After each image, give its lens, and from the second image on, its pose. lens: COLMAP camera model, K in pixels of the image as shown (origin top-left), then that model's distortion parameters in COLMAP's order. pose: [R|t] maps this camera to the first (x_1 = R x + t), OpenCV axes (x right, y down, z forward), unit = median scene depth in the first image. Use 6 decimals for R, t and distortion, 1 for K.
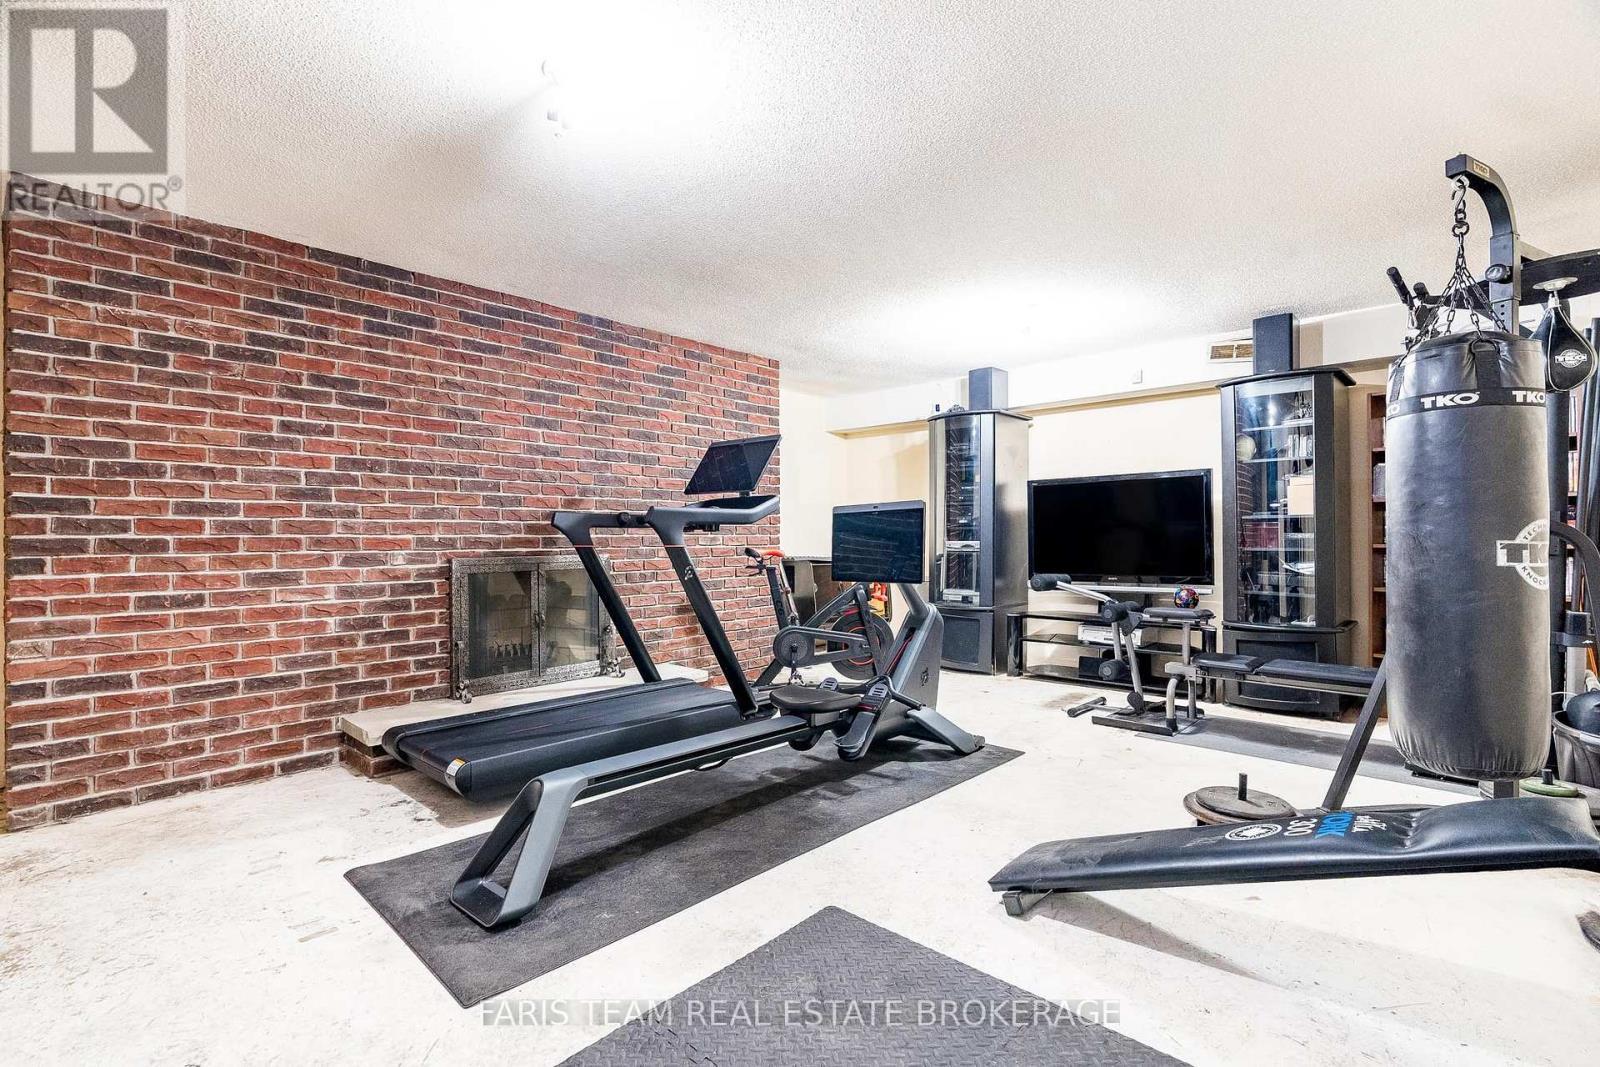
lens RADIAL K [[740.9, 0, 808.0], [0, 740.9, 525.1], [0, 0, 1]] dist [-0.005663, -0.000240]
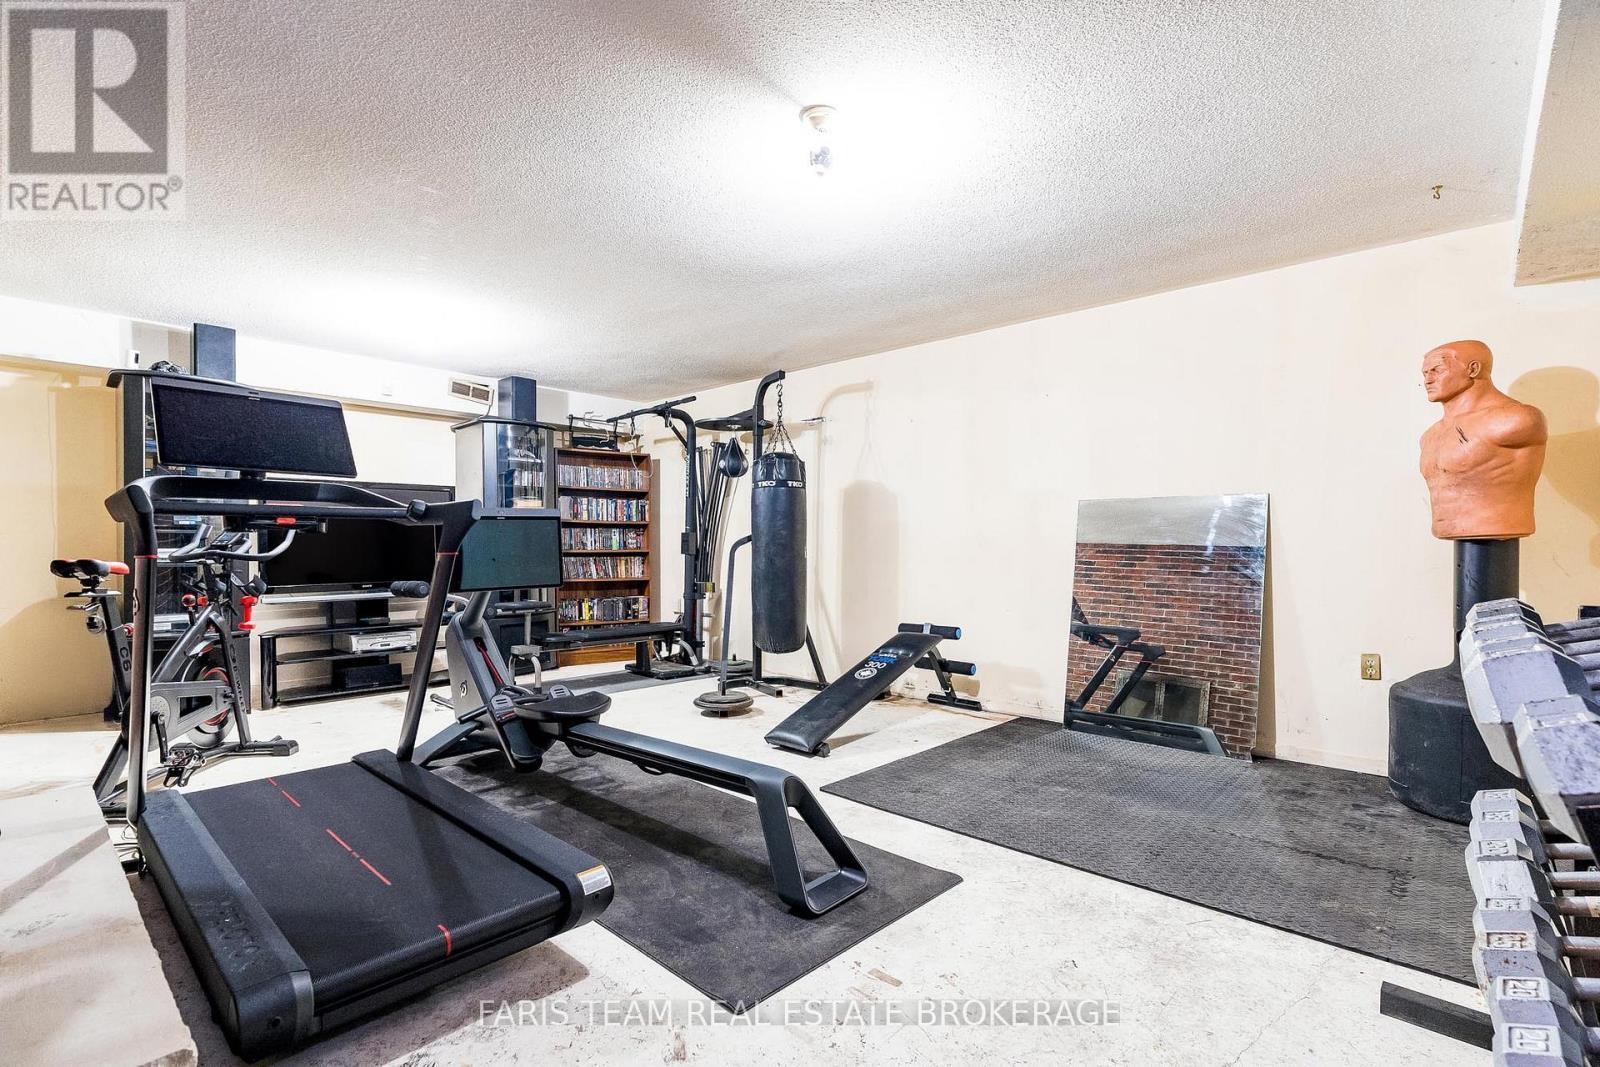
lens RADIAL K [[740.9, 0, 808.0], [0, 740.9, 525.1], [0, 0, 1]] dist [-0.005663, -0.000240]
pose [[-0.008181, 0.029399, 0.999534, -1.040221], [-0.019332, 0.999376, -0.029552, 0.017111], [-0.999780, -0.019565, -0.007608, 0.728277]]
